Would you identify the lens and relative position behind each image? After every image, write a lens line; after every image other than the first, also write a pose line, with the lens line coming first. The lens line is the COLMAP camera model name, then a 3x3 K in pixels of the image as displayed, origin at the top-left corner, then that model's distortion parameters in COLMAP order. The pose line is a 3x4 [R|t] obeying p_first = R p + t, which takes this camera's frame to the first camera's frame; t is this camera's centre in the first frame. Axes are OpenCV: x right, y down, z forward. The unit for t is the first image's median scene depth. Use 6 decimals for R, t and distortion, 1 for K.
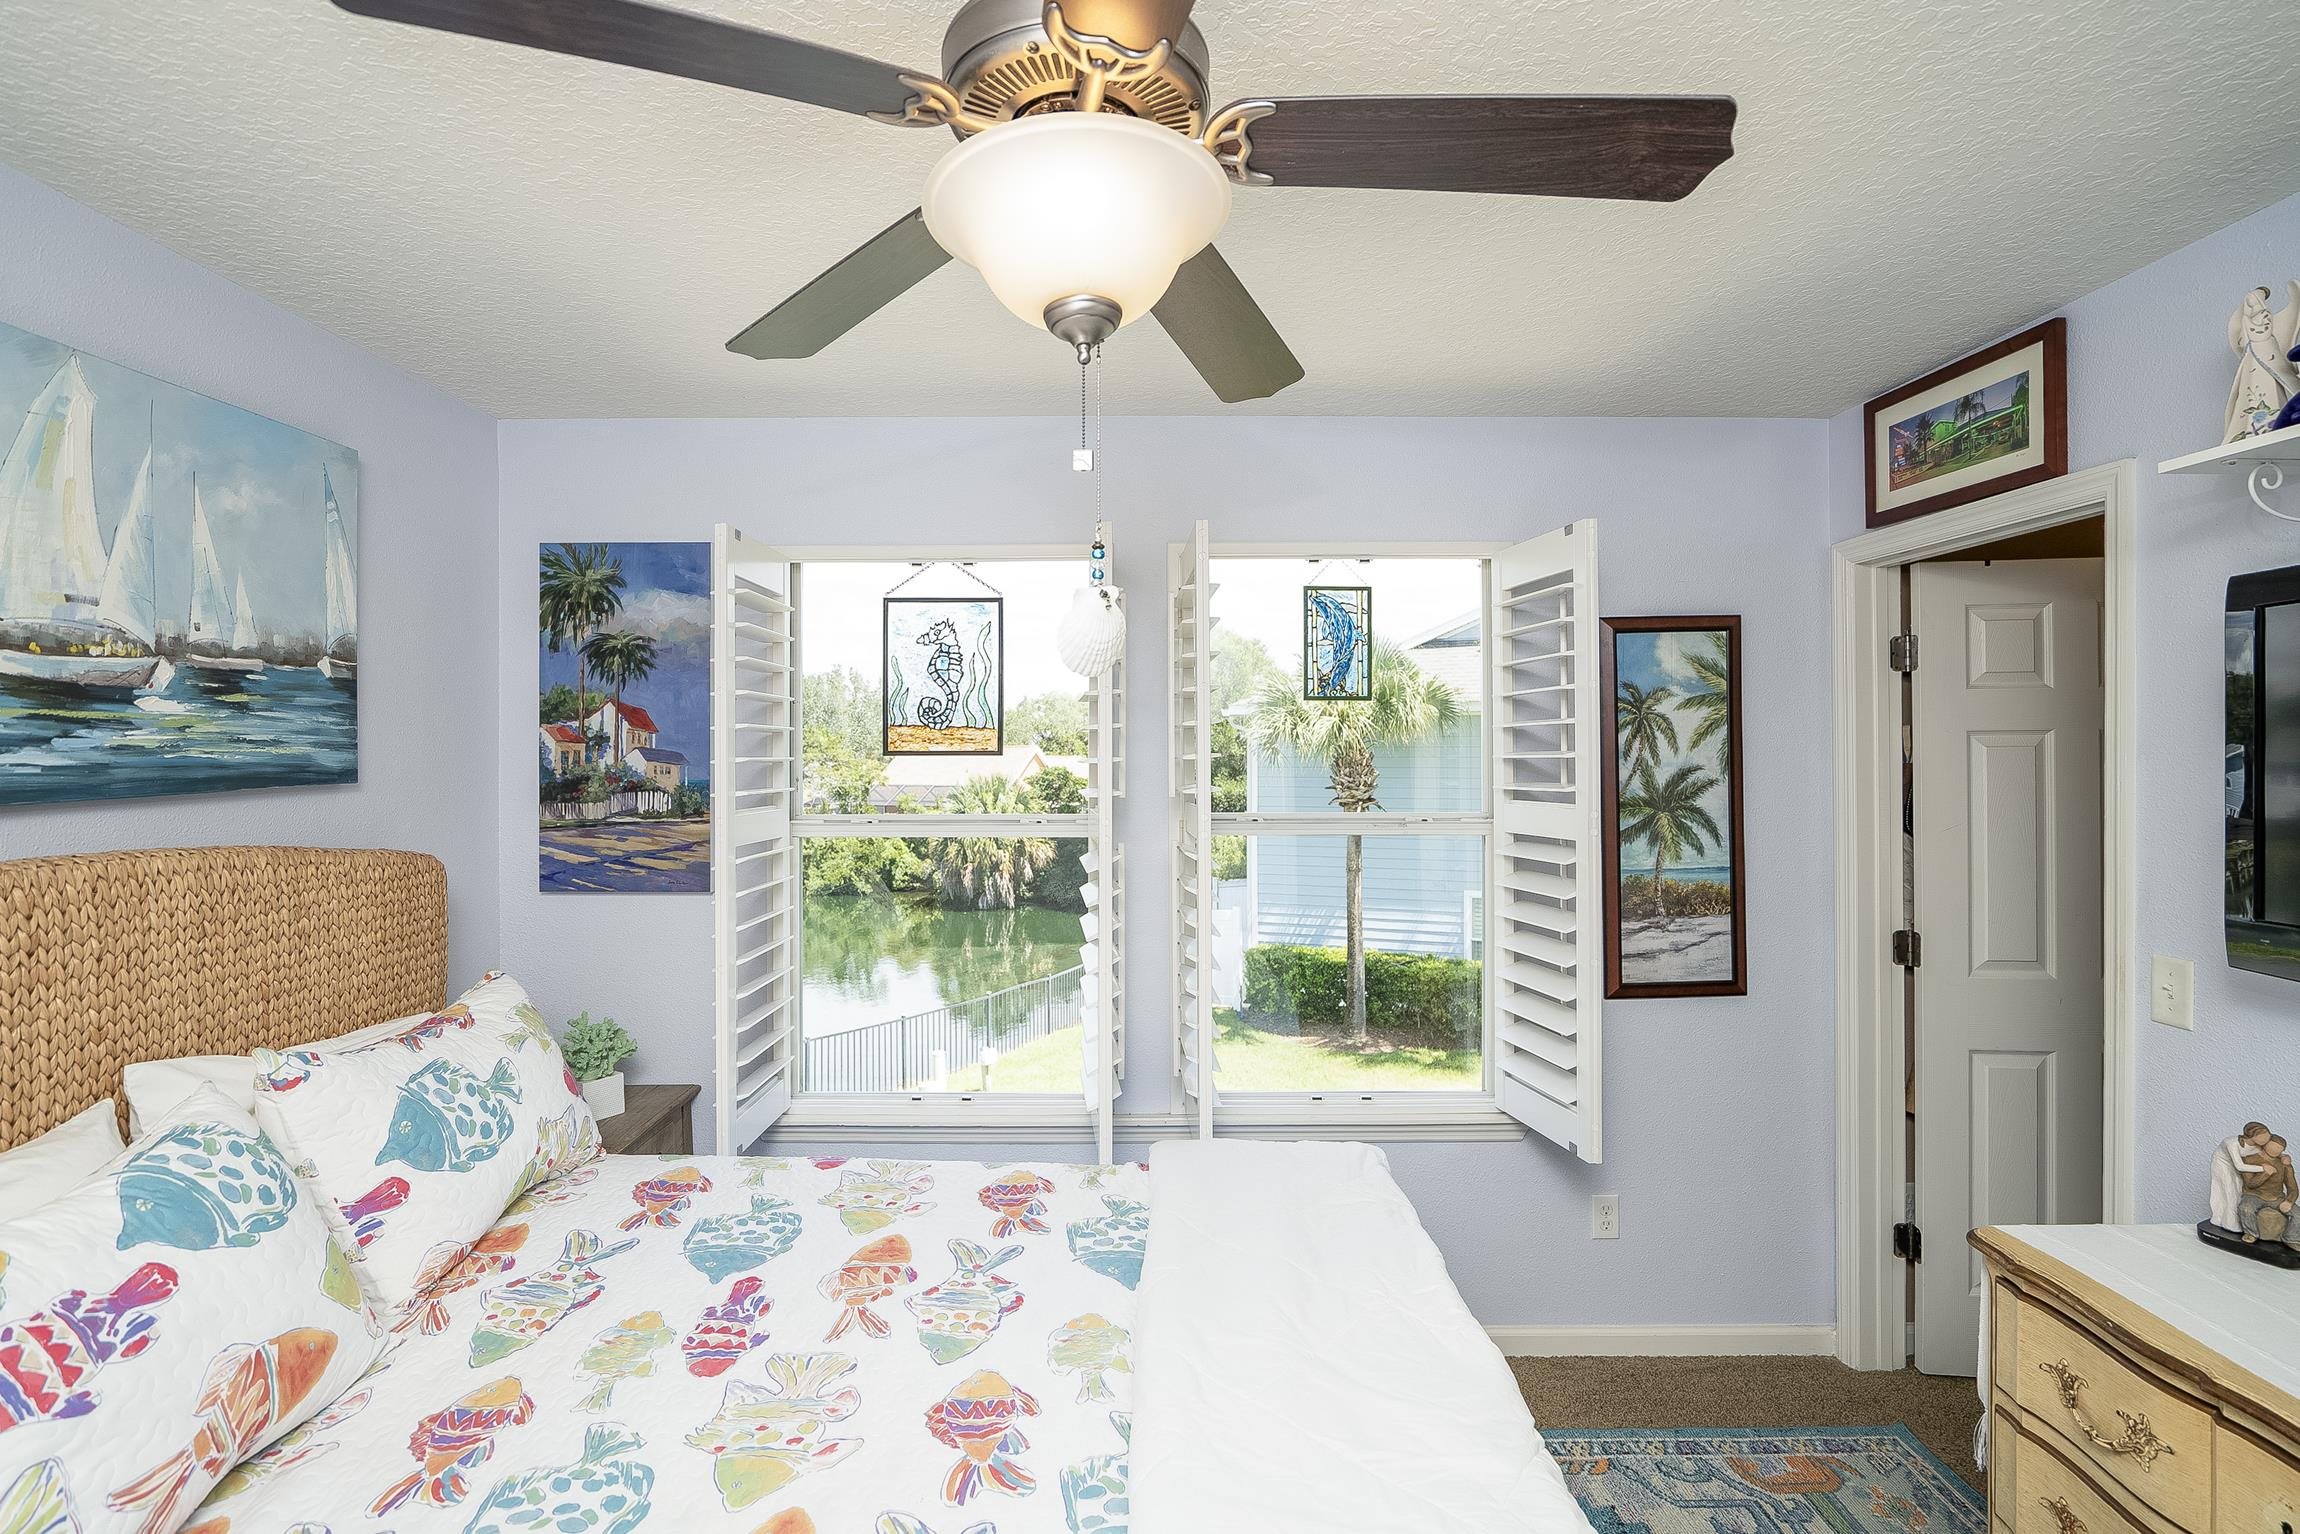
lens RADIAL K [[1194.6, 0, 1163.4], [0, 1194.6, 760.7], [0, 0, 1]] dist [-0.022691, 0.003928]
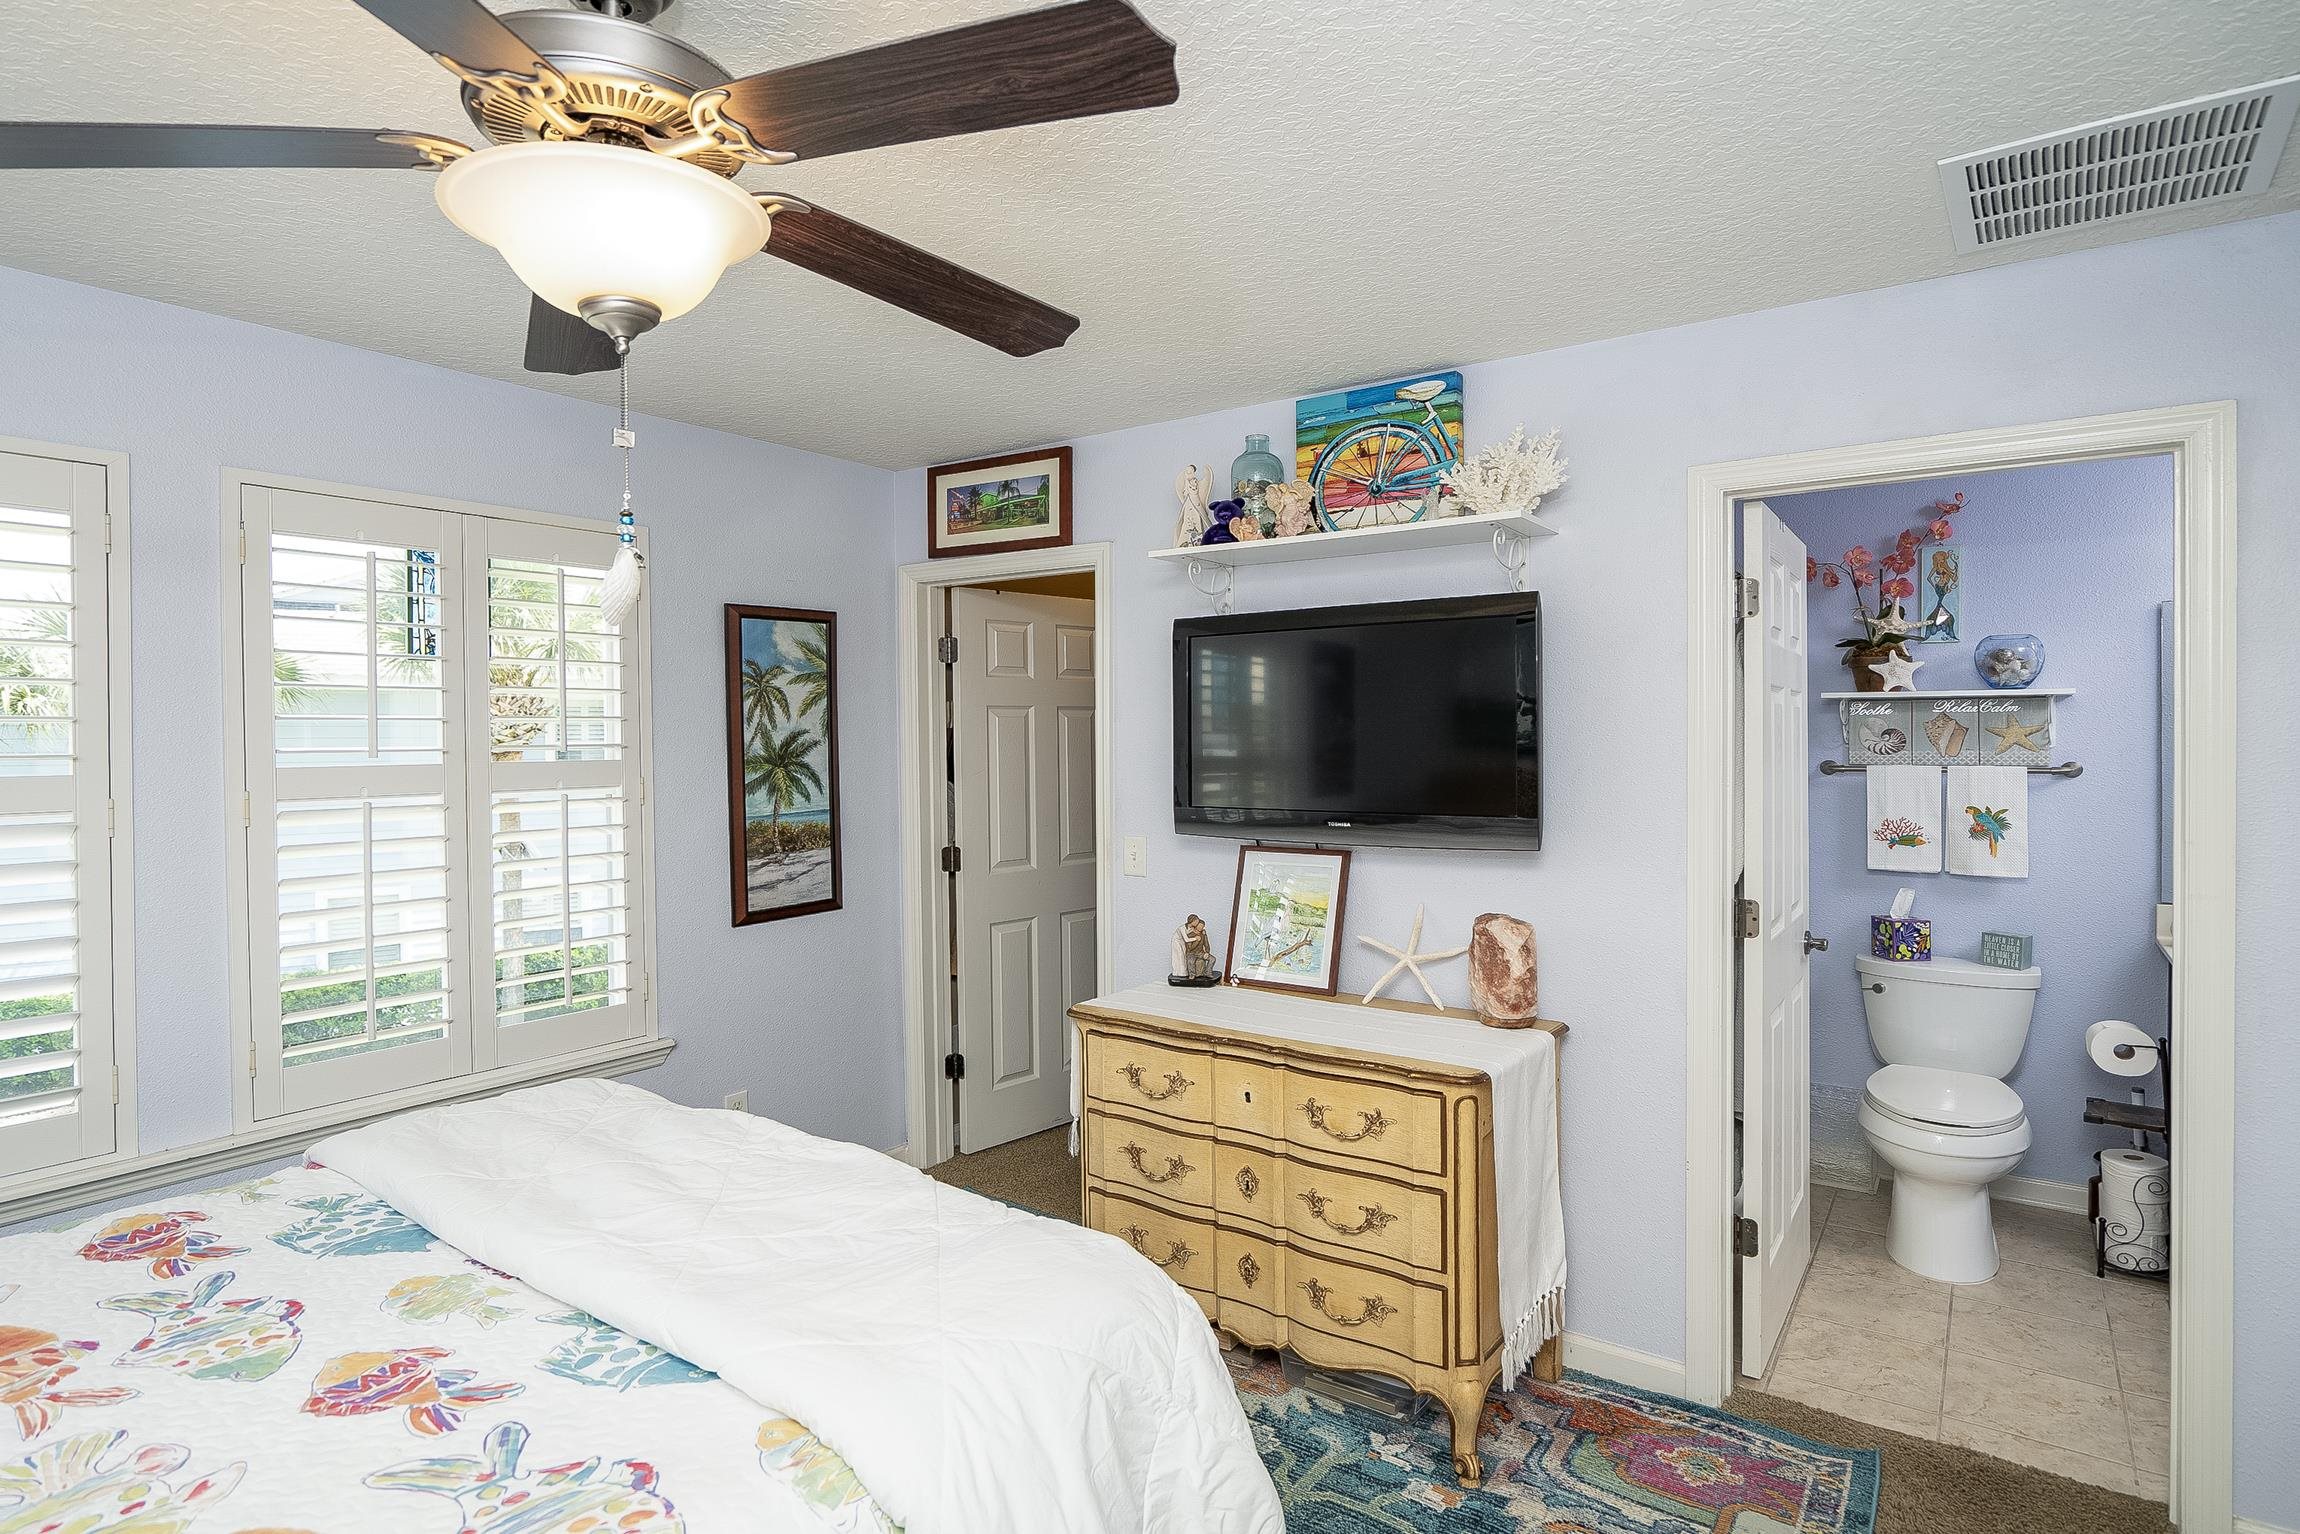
lens RADIAL K [[1222.4, 0, 1156.0], [0, 1222.4, 756.2], [0, 0, 1]] dist [-0.005020, 0.000796]
pose [[0.595332, -0.005571, 0.803461, -0.457864], [0.001219, 0.999981, 0.006030, 0.031279], [-0.803479, -0.002611, 0.595327, -0.074204]]
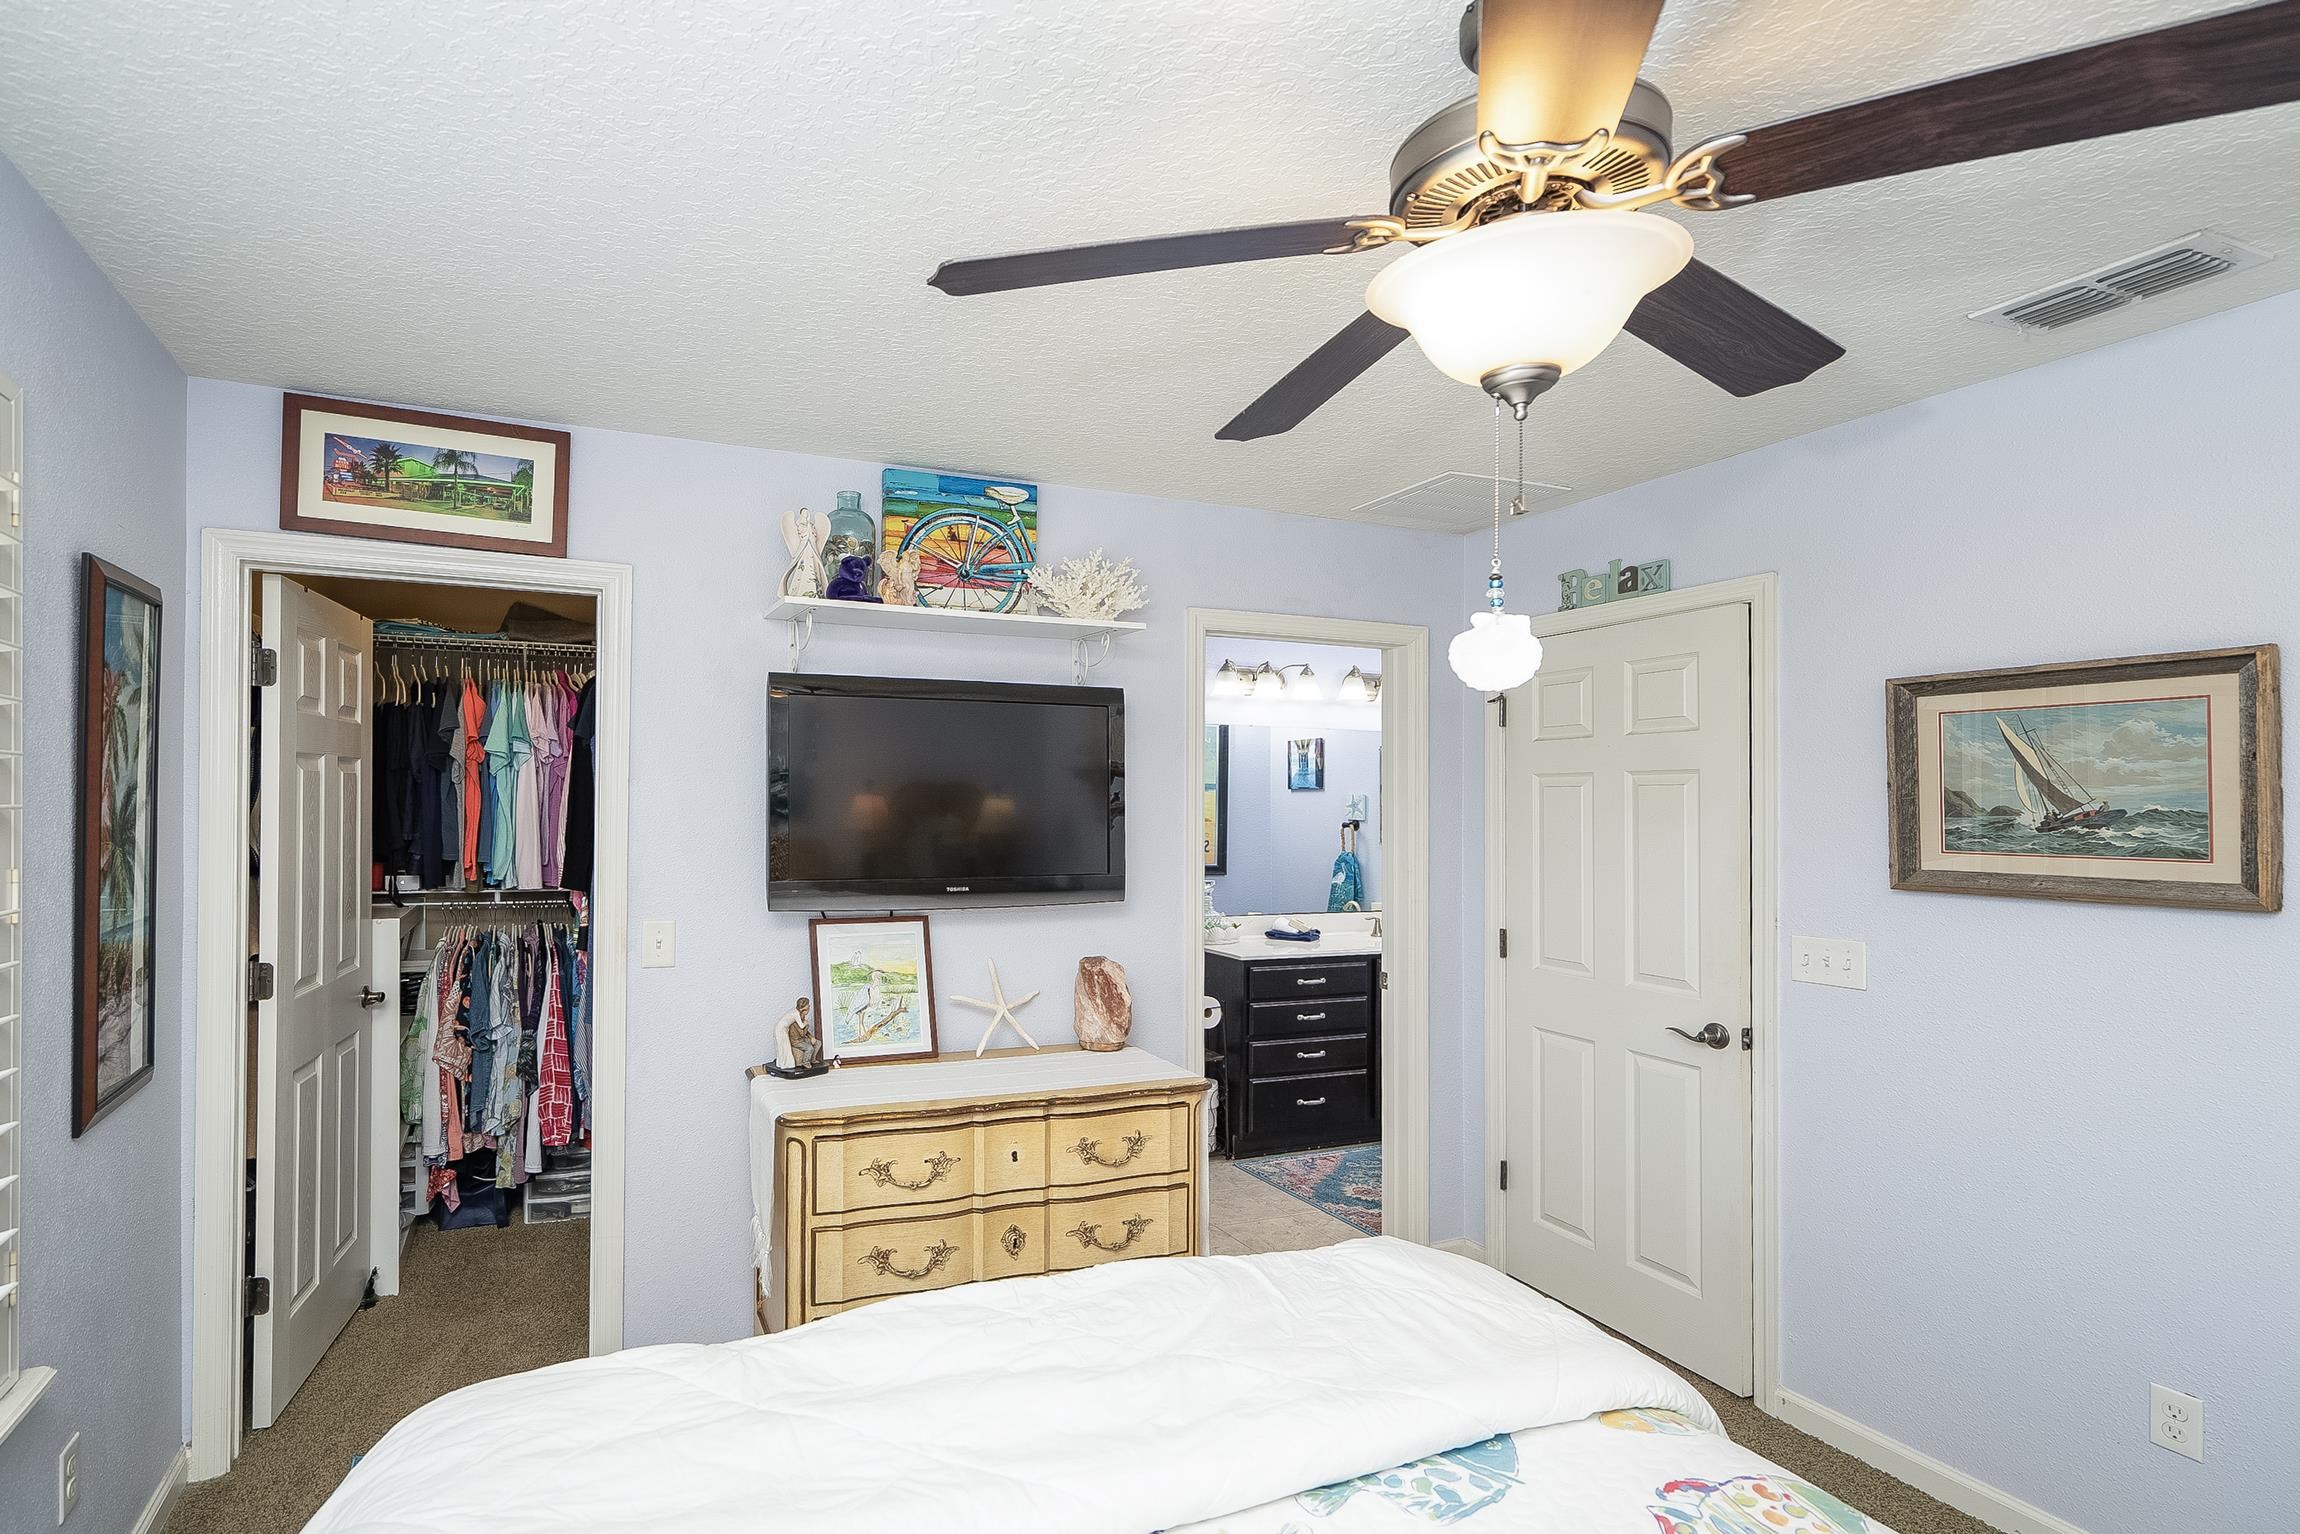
lens RADIAL K [[1222.4, 0, 1047.1], [0, 1222.4, 807.9], [0, 0, 1]] dist [-0.005020, 0.000796]
pose [[-0.383336, 0.007150, 0.923581, -0.584453], [-0.001674, 0.999963, -0.008437, 0.032603], [-0.923608, -0.004780, -0.383310, 0.935963]]
